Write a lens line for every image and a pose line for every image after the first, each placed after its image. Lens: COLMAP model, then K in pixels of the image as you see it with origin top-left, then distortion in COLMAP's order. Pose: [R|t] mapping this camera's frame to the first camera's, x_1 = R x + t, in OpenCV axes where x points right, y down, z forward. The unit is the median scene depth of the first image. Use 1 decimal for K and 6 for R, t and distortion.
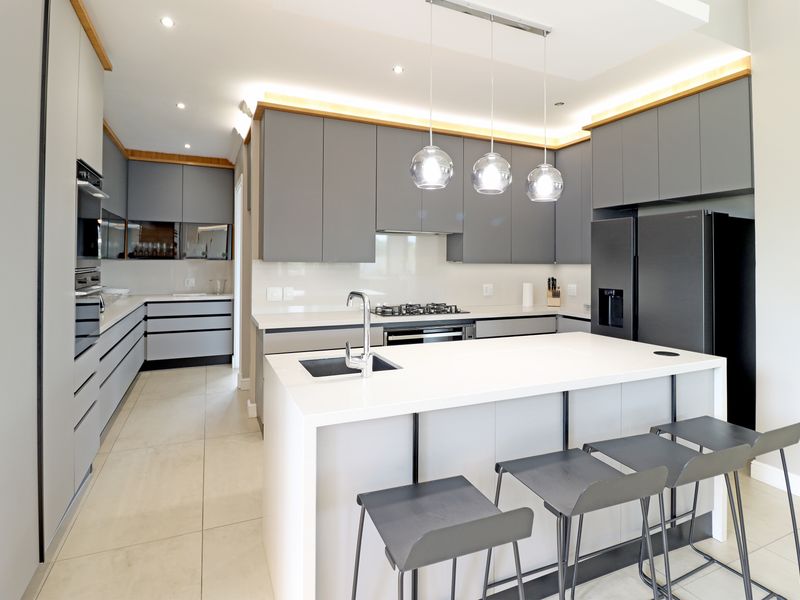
lens RADIAL K [[425.3, 0, 397.7], [0, 425.3, 281.5], [0, 0, 1]] dist [0.001531, -0.024333]
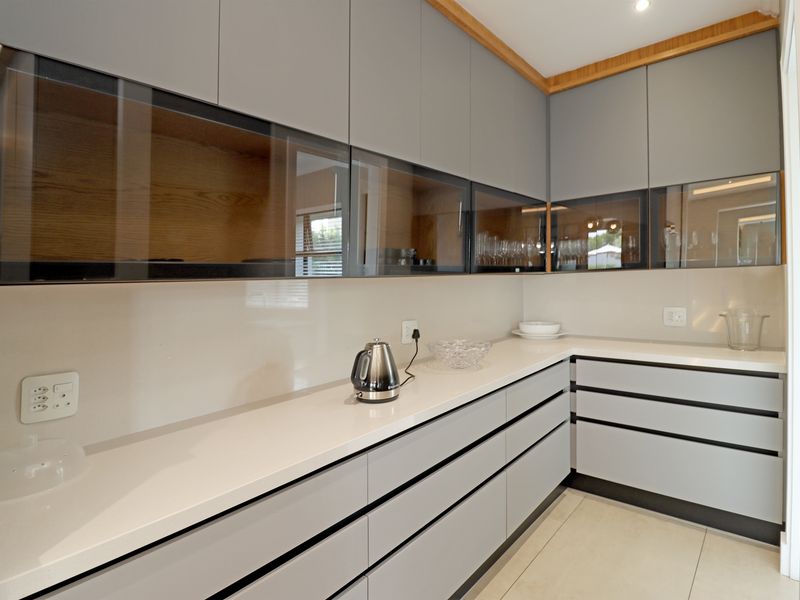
lens RADIAL K [[425.3, 0, 397.7], [0, 425.3, 281.5], [0, 0, 1]] dist [0.001531, -0.024333]
pose [[0.433877, -0.015205, -0.900844, -0.220456], [-0.007976, 0.999754, -0.020715, -0.027680], [0.900937, 0.016173, 0.433649, 0.577622]]
